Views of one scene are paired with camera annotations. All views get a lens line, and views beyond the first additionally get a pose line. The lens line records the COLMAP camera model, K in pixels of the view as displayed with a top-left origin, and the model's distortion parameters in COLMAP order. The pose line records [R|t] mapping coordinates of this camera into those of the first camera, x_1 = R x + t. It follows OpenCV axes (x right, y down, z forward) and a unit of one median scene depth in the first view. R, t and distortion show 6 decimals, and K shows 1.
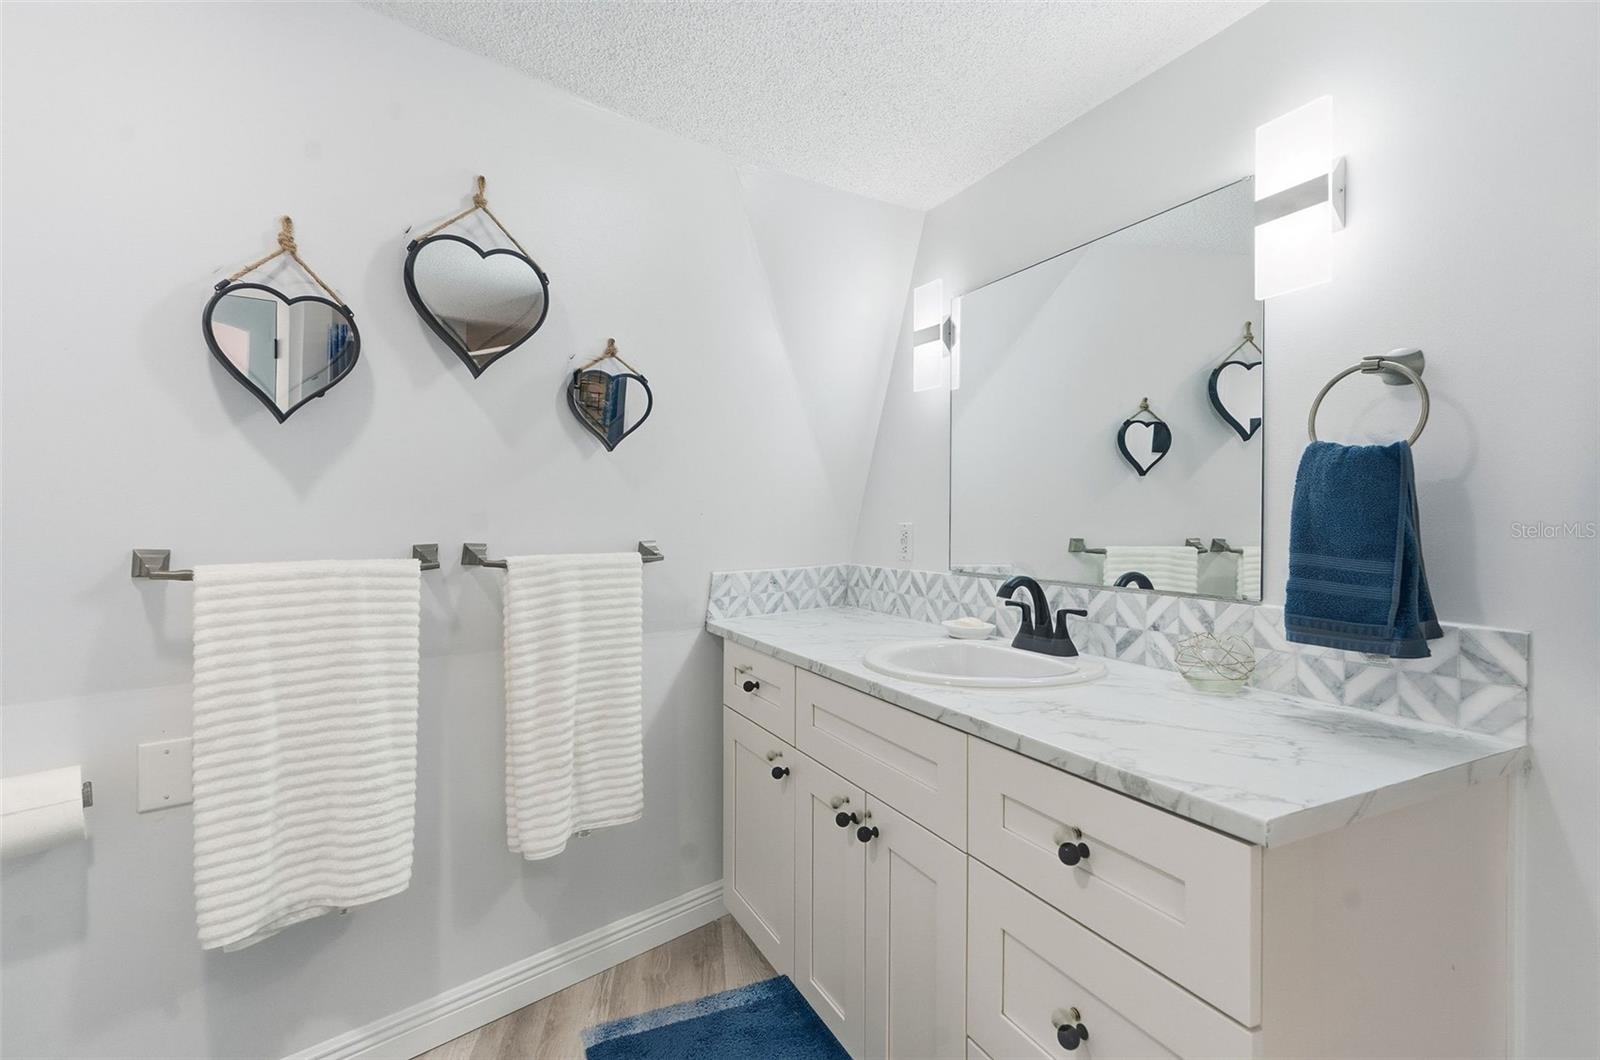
lens RADIAL K [[744.8, 0, 764.7], [0, 744.8, 522.9], [0, 0, 1]] dist [-0.004362, 0.001231]
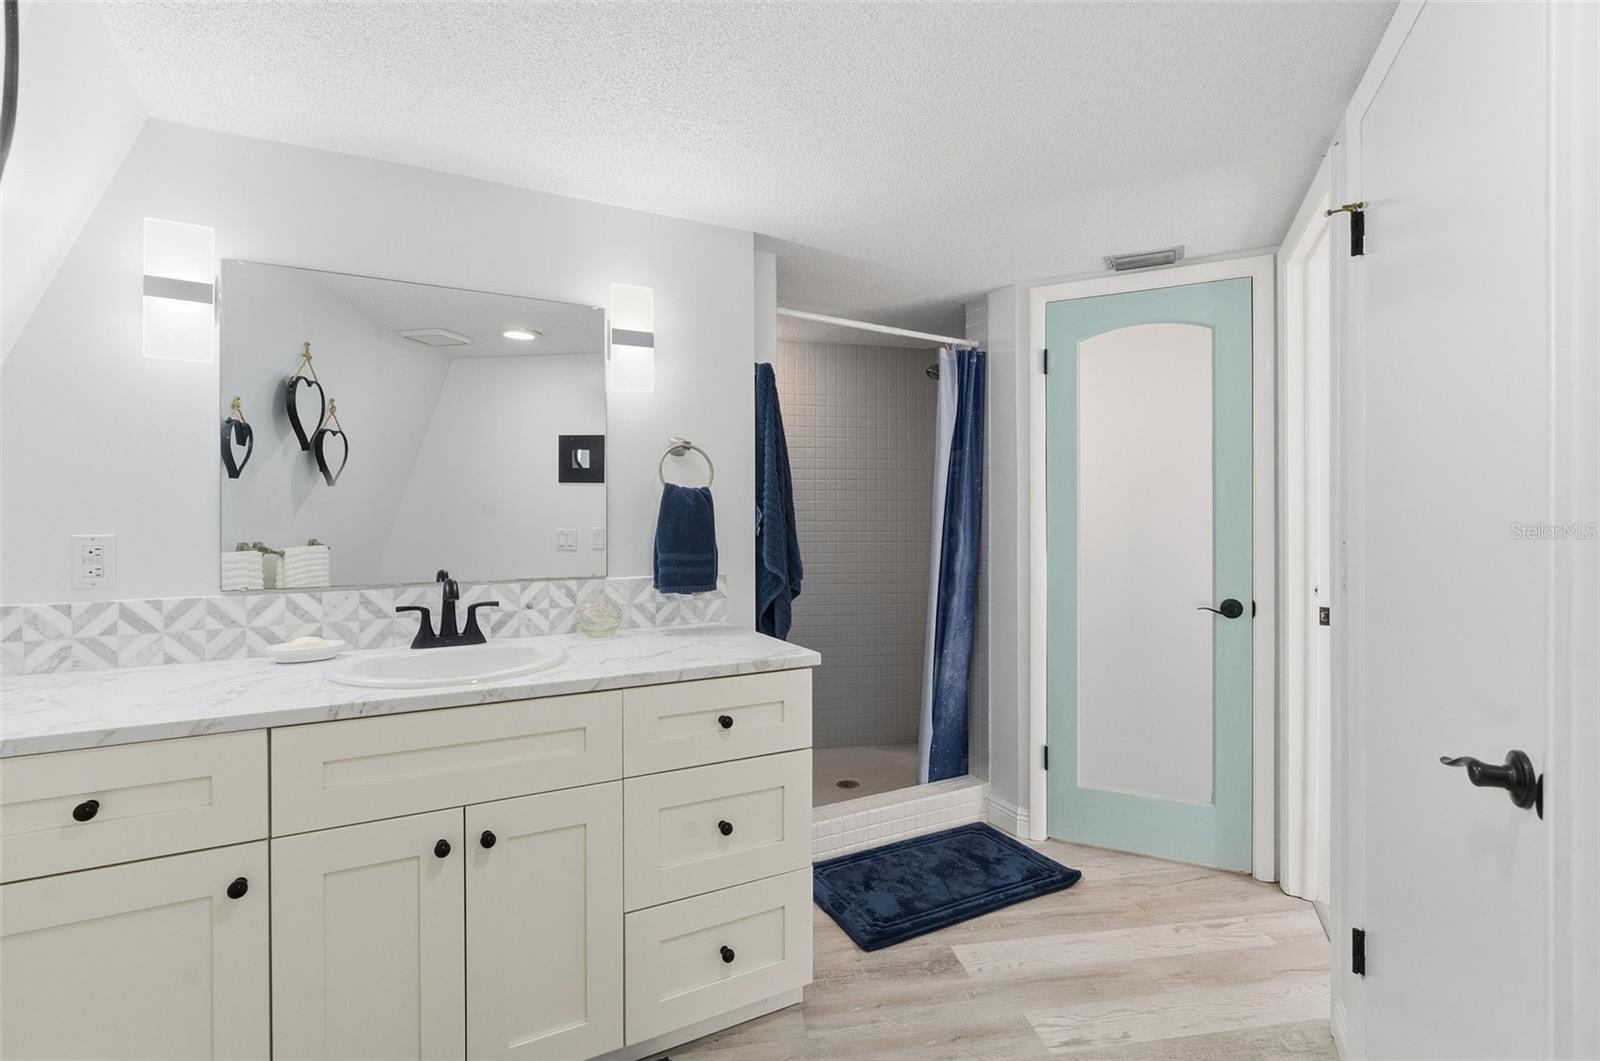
lens RADIAL K [[744.8, 0, 794.1], [0, 744.8, 531.0], [0, 0, 1]] dist [-0.004362, 0.001231]
pose [[-0.058283, -0.021010, 0.998079, -0.794403], [0.005720, 0.999755, 0.021380, -0.020654], [-0.998284, 0.006955, -0.058148, 0.568407]]
